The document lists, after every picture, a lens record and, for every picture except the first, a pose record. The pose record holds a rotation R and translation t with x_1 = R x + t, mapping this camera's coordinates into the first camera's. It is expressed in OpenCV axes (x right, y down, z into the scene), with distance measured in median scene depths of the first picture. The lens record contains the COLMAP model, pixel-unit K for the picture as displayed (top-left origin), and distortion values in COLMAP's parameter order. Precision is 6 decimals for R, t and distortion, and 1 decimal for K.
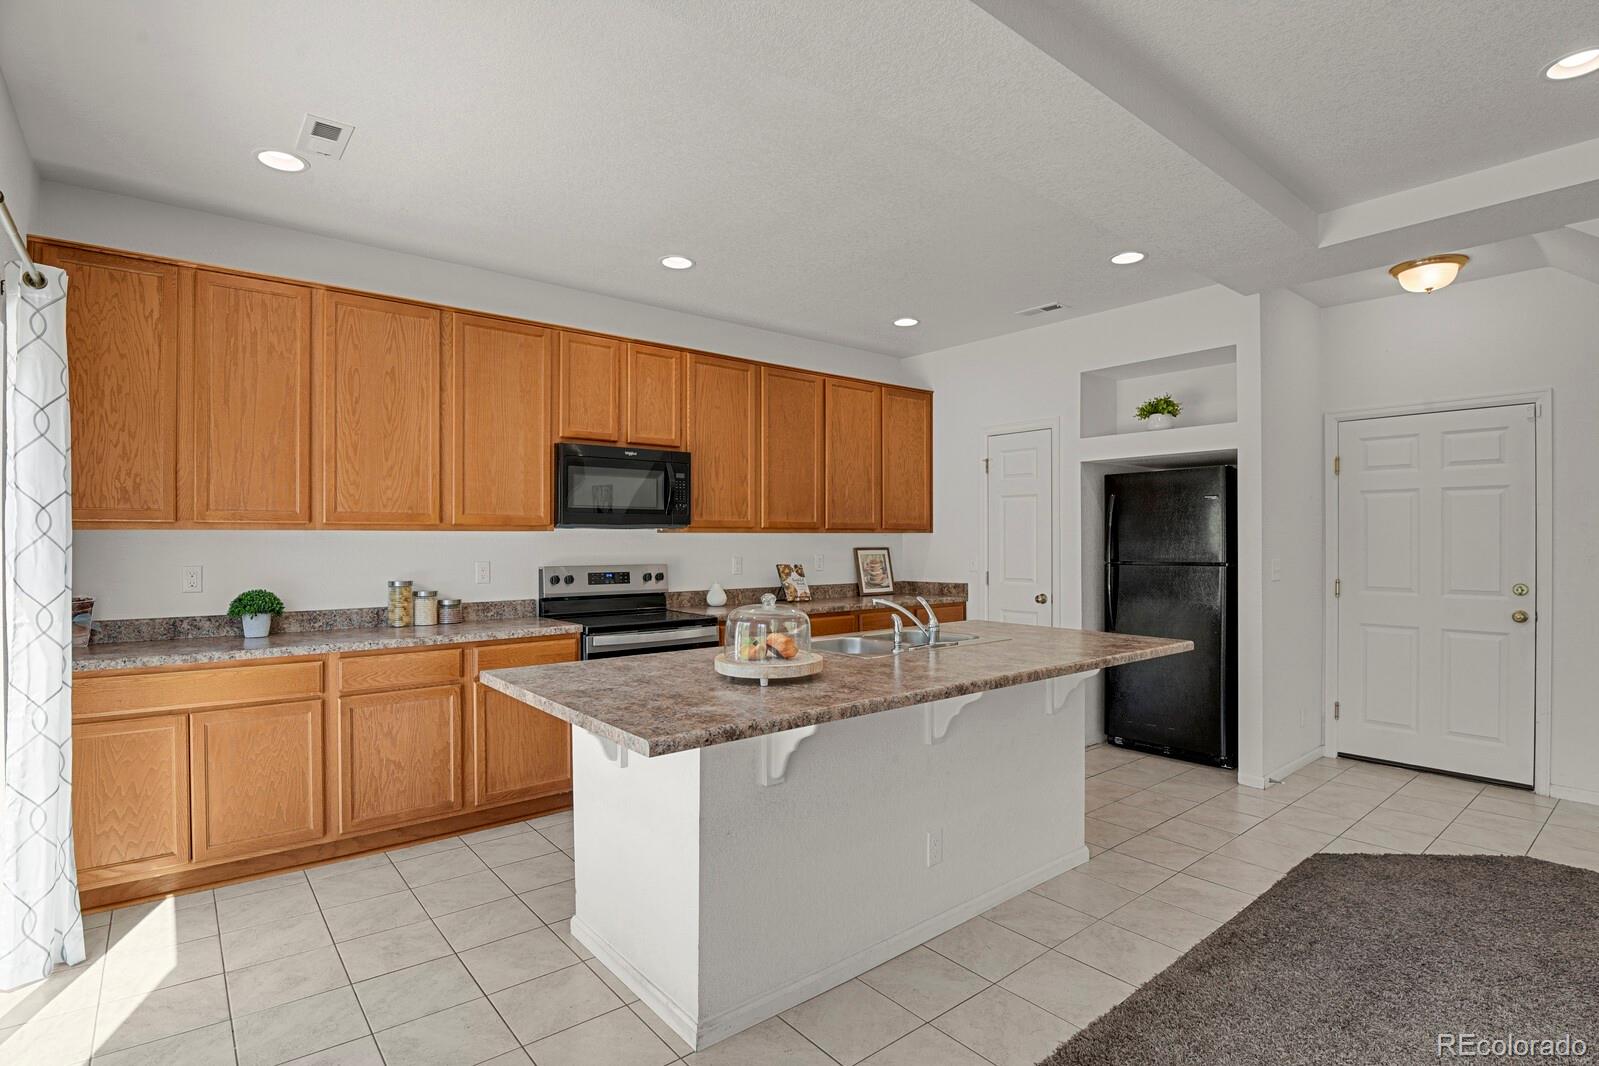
lens RADIAL K [[781.5, 0, 802.3], [0, 781.5, 539.4], [0, 0, 1]] dist [-0.025478, -0.003148]
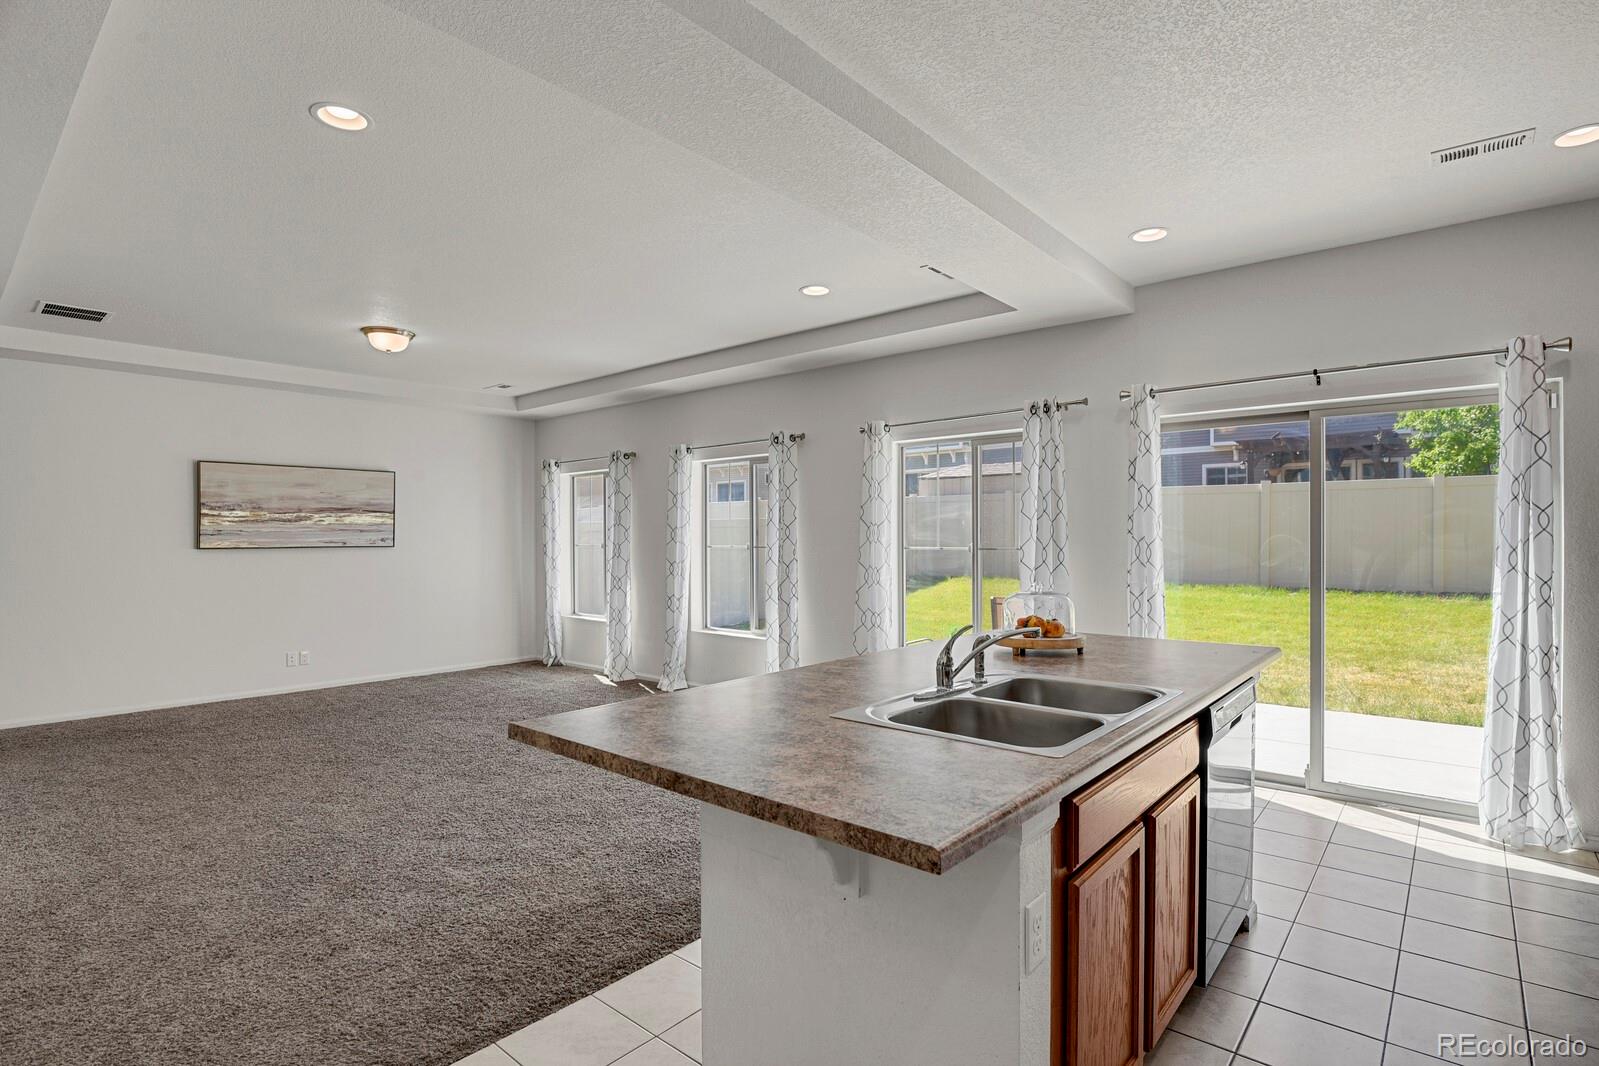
lens RADIAL K [[781.5, 0, 802.3], [0, 781.5, 539.4], [0, 0, 1]] dist [-0.025478, -0.003148]
pose [[-0.984892, 0.004960, -0.173098, 0.297501], [0.004932, 0.999988, 0.000591, 0.000321], [0.173099, -0.000272, -0.984904, 1.203061]]
